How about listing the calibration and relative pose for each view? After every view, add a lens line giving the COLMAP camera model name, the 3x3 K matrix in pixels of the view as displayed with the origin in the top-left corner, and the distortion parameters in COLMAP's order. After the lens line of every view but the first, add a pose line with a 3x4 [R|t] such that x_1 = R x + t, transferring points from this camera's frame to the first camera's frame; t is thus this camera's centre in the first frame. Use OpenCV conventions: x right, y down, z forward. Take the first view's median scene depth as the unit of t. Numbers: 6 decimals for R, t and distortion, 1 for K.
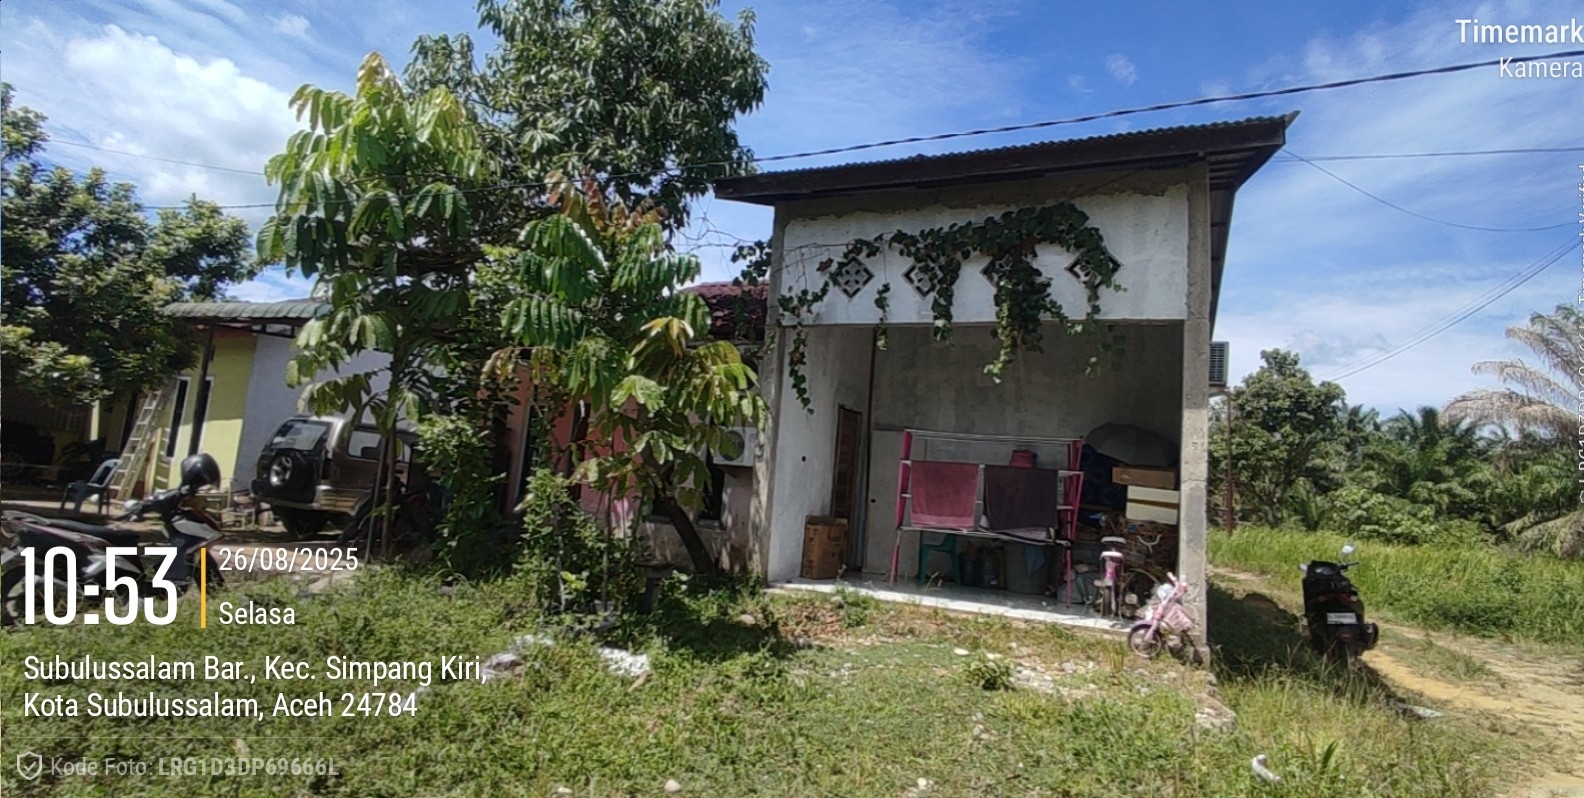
lens RADIAL K [[800.9, 0, 786.1], [0, 800.9, 398.9], [0, 0, 1]] dist [0.002961, 0.001095]
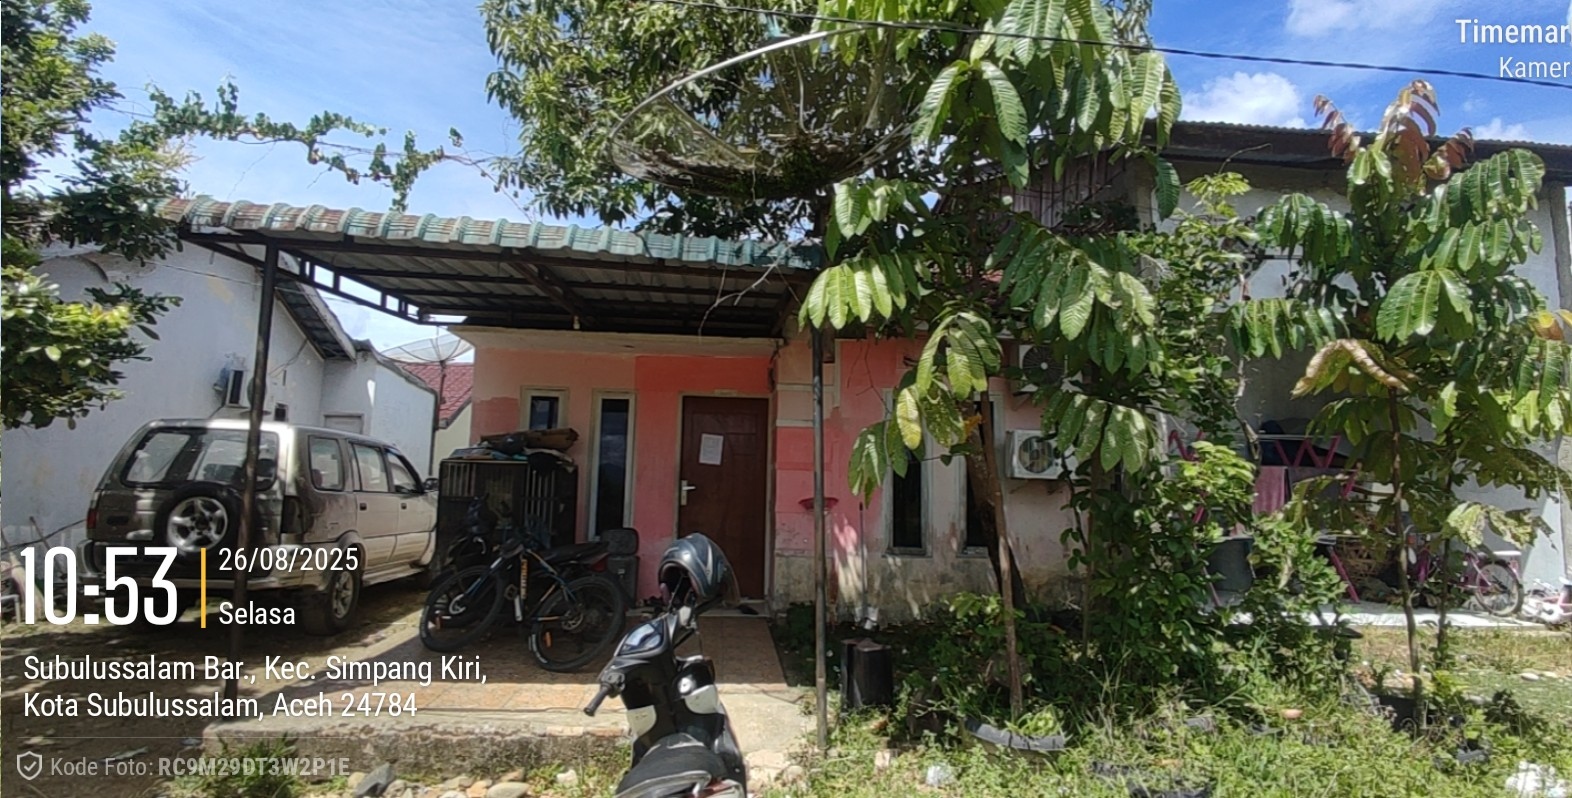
lens RADIAL K [[809.3, 0, 787.5], [0, 809.3, 389.9], [0, 0, 1]] dist [-0.002778, -0.005007]
pose [[0.871508, -0.002683, 0.490374, -0.792355], [-0.010825, 0.999636, 0.024707, -0.026861], [-0.490262, -0.026840, 0.871162, 0.482563]]
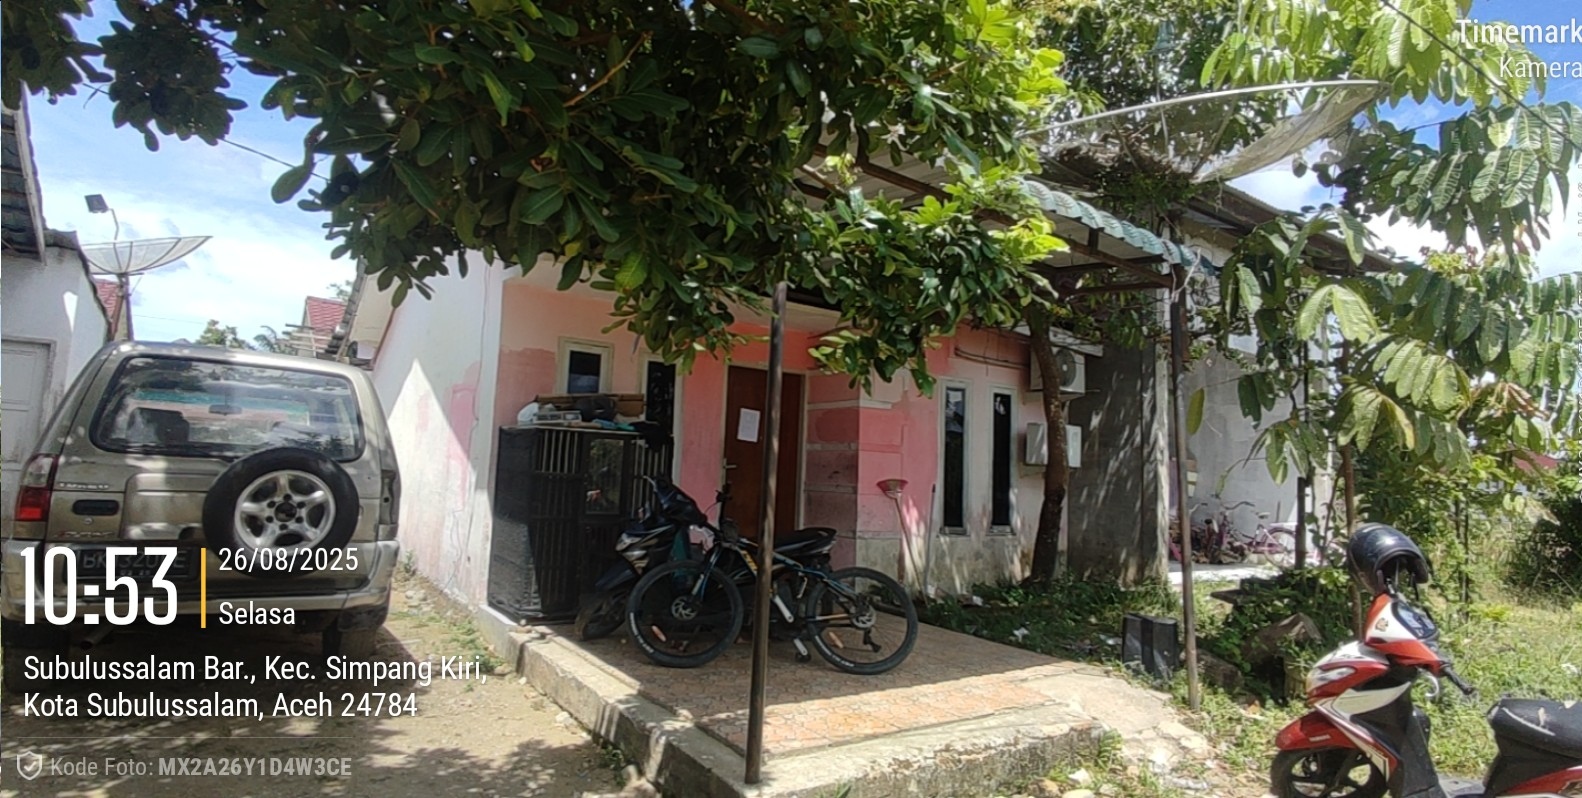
lens RADIAL K [[799.9, 0, 789.6], [0, 799.9, 405.9], [0, 0, 1]] dist [0.002961, 0.001095]
pose [[0.505913, 0.017188, 0.862413, -1.179354], [-0.104589, 0.993647, 0.041551, 0.009595], [-0.856220, -0.111221, 0.504497, 0.930256]]
